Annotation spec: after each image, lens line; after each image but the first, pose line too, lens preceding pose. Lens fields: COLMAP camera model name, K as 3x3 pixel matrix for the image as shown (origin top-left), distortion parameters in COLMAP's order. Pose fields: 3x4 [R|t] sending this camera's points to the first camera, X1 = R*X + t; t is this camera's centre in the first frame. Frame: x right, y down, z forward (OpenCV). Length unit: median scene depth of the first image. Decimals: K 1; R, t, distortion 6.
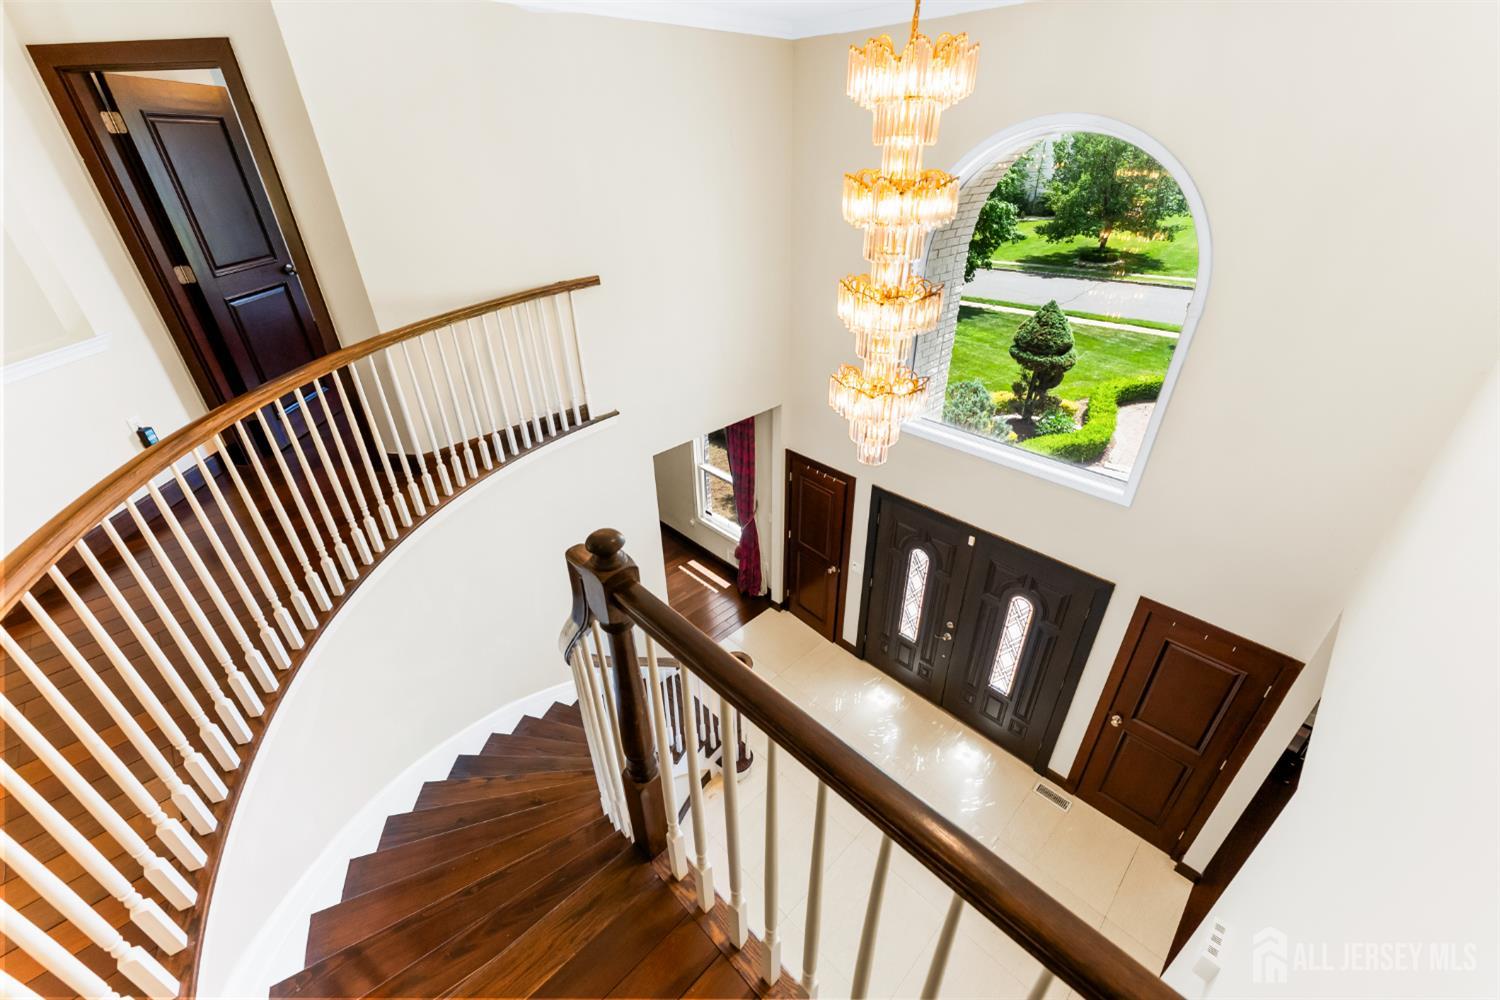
lens RADIAL K [[604.6, 0, 754.3], [0, 604.6, 502.0], [0, 0, 1]] dist [0.000569, -0.000654]
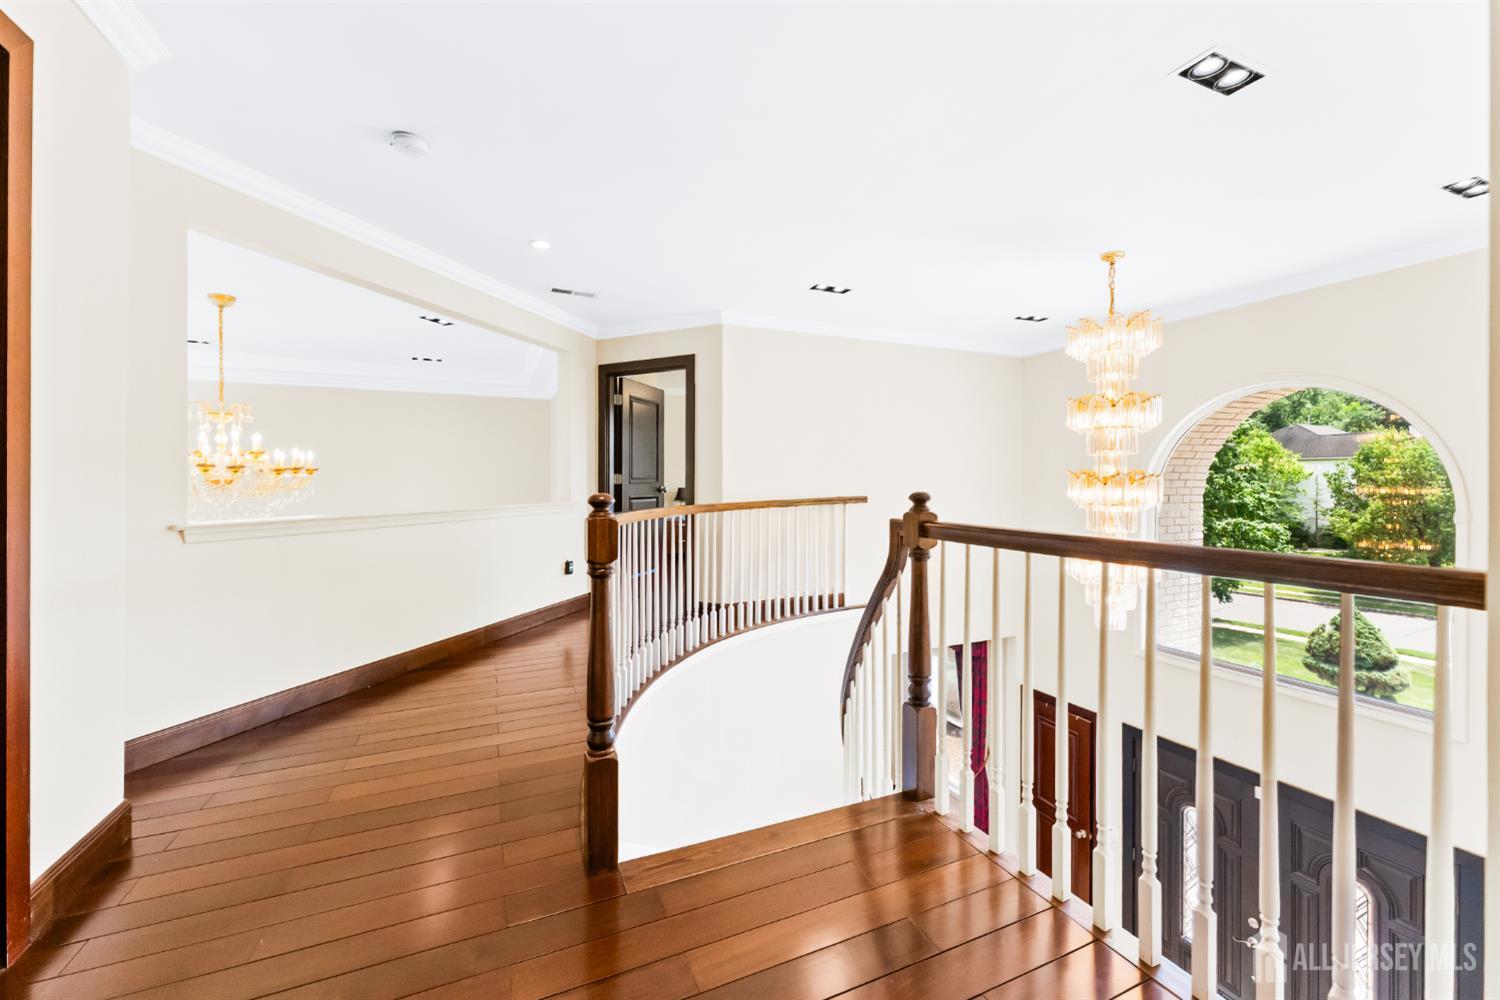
lens RADIAL K [[604.6, 0, 749.2], [0, 604.6, 478.4], [0, 0, 1]] dist [0.000569, -0.000654]
pose [[0.934069, 0.014437, -0.356801, -0.023227], [-0.193880, 0.859589, -0.472777, 0.255313], [0.299877, 0.510783, 0.805714, -0.163495]]
